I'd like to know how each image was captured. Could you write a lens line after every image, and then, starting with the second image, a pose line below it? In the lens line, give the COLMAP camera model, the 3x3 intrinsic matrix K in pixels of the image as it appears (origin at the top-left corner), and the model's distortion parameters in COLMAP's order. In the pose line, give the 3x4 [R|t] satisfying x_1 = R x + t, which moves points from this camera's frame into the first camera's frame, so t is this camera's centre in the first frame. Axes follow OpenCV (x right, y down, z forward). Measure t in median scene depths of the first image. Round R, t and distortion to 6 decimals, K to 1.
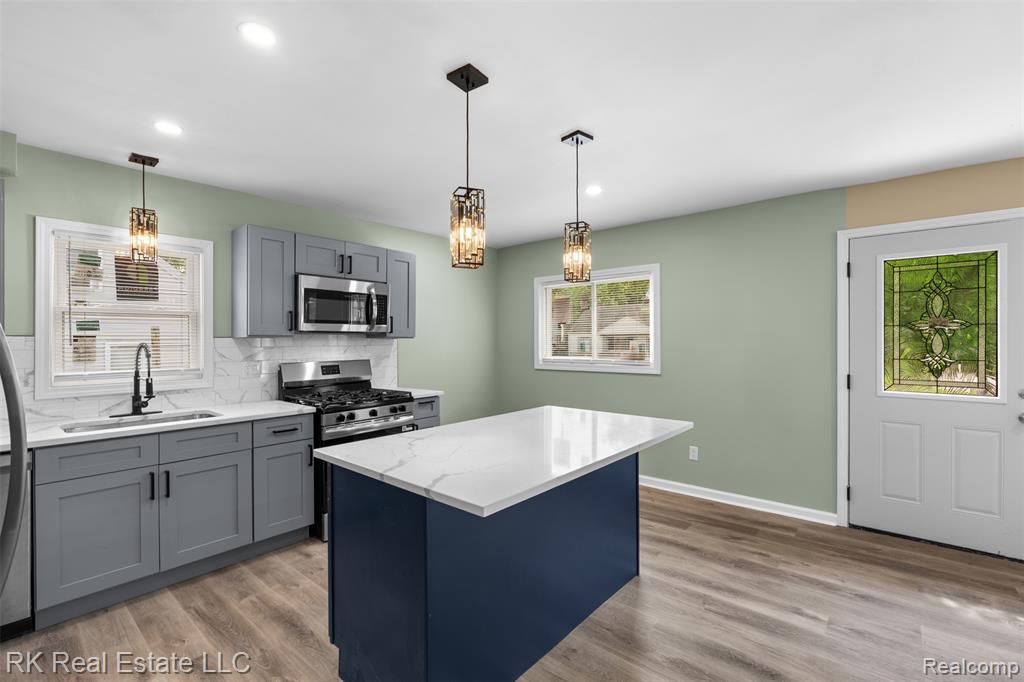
lens RADIAL K [[452.6, 0, 512.7], [0, 452.6, 343.6], [0, 0, 1]] dist [-0.003314, 0.000589]
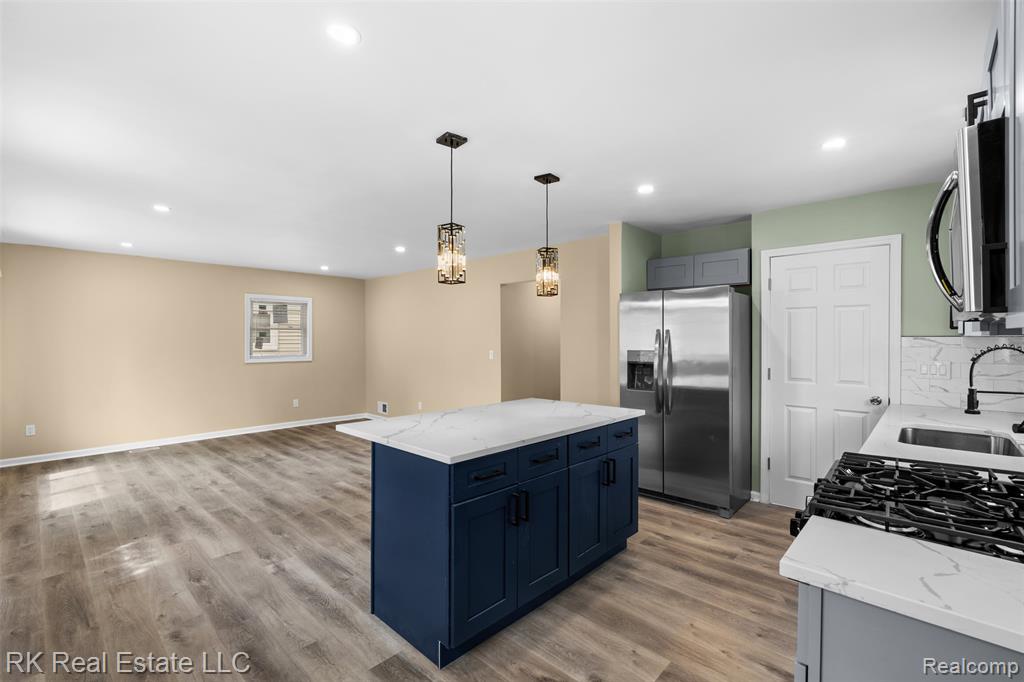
lens RADIAL K [[452.6, 0, 511.3], [0, 452.6, 341.3], [0, 0, 1]] dist [-0.003314, 0.000589]
pose [[-0.998569, 0.004562, 0.053276, -0.037188], [0.005179, 0.999921, 0.011447, -0.019295], [-0.053220, 0.011706, -0.998514, 1.710722]]
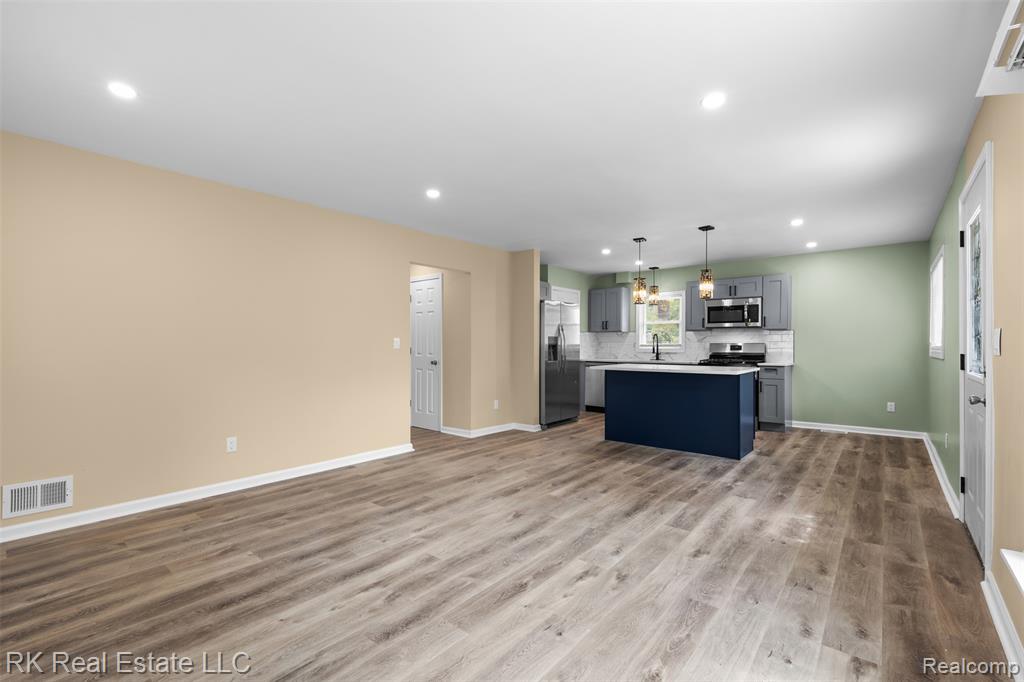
lens RADIAL K [[452.6, 0, 519.1], [0, 452.6, 343.1], [0, 0, 1]] dist [-0.003314, 0.000589]
pose [[0.019096, -0.000597, -0.999817, 1.853718], [-0.008650, 0.999962, -0.000762, 0.062605], [0.999780, 0.008663, 0.019090, 0.103986]]
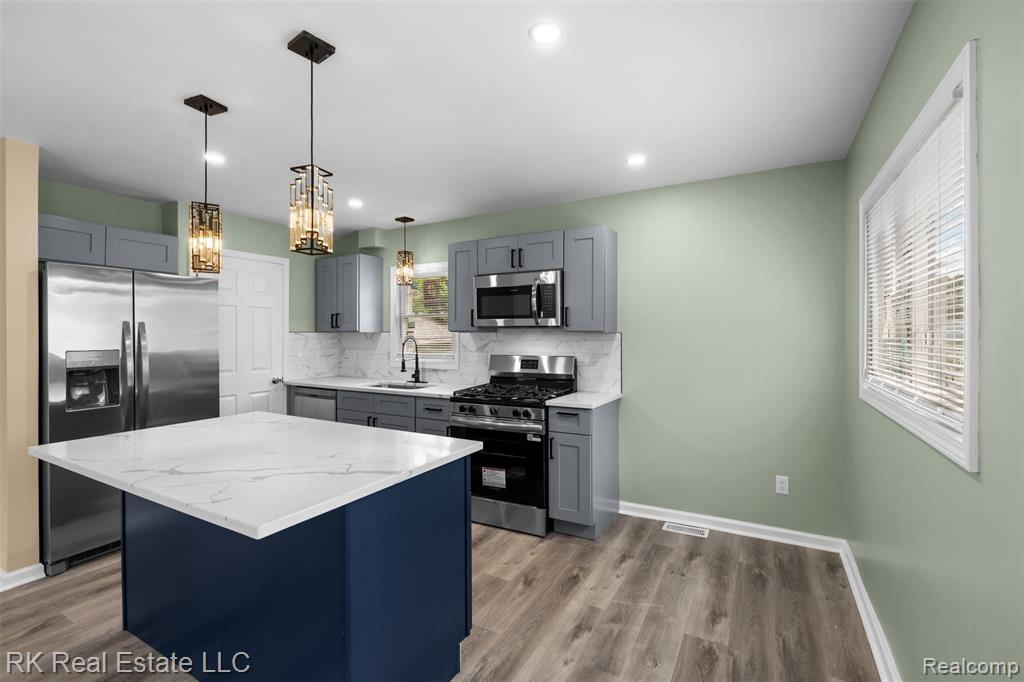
lens RADIAL K [[452.6, 0, 525.7], [0, 452.6, 330.3], [0, 0, 1]] dist [-0.003314, 0.000589]
pose [[0.196571, -0.004321, -0.980480, 0.759623], [-0.004075, 0.999978, -0.005224, -0.015739], [0.980481, 0.005022, 0.196549, 1.030958]]
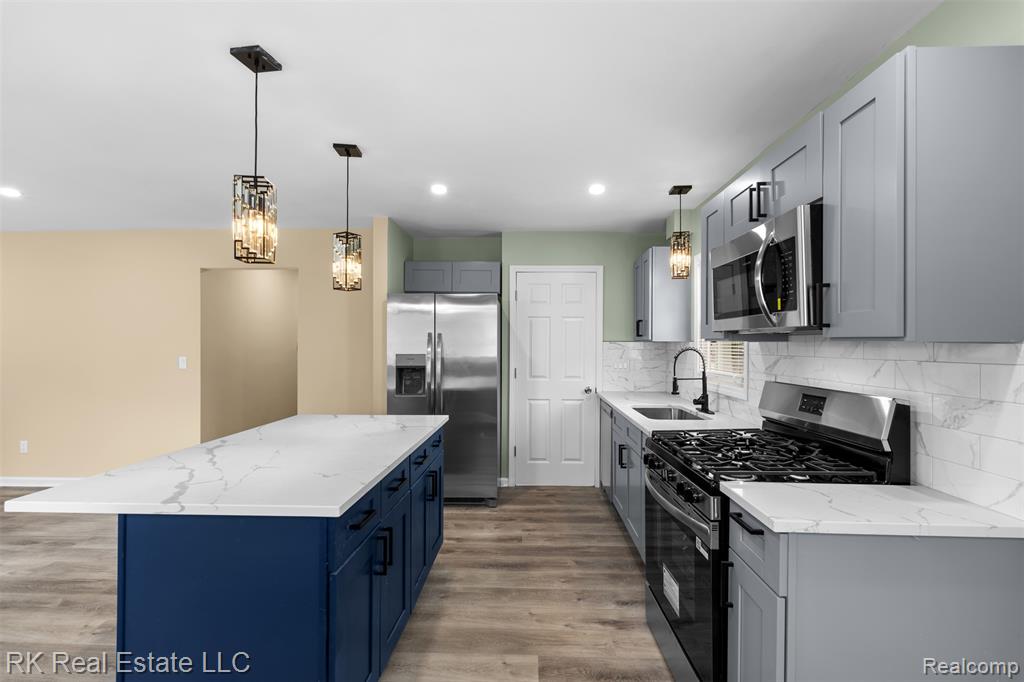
lens RADIAL K [[452.6, 0, 516.9], [0, 452.6, 341.9], [0, 0, 1]] dist [-0.003314, 0.000589]
pose [[-0.782513, -0.000760, -0.622634, 0.224974], [-0.005001, 0.999975, 0.005064, -0.017882], [0.622614, 0.007076, -0.782497, 1.547386]]
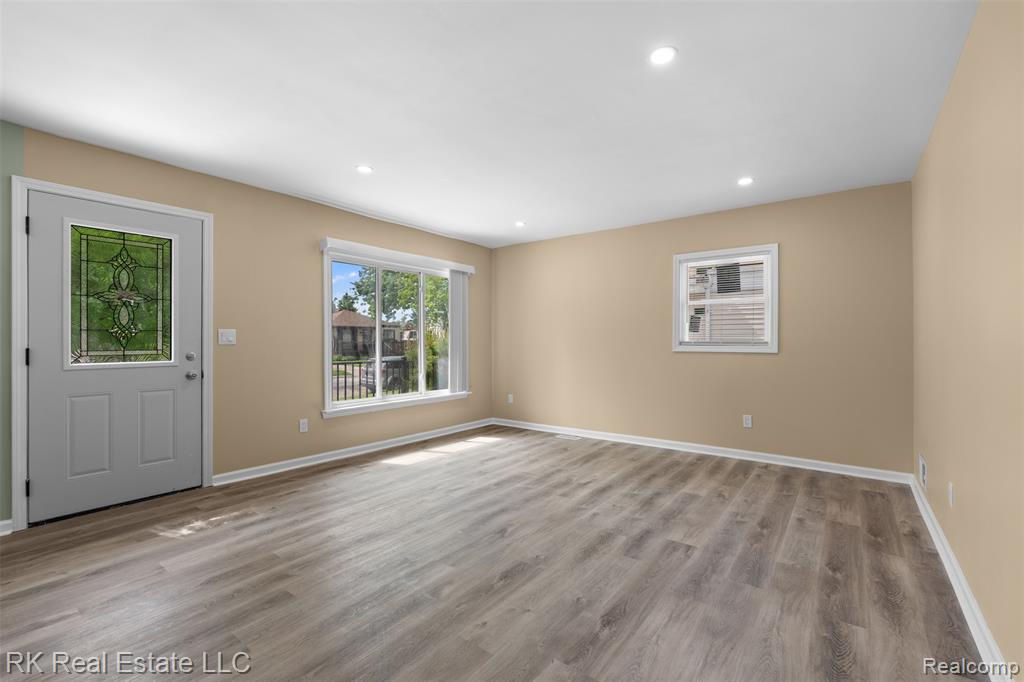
lens RADIAL K [[452.6, 0, 513.9], [0, 452.6, 338.6], [0, 0, 1]] dist [-0.003314, 0.000589]
pose [[-0.058130, 0.007164, 0.998283, -0.181132], [0.008677, 0.999940, -0.006671, 0.072663], [-0.998271, 0.008274, -0.058188, 0.151092]]
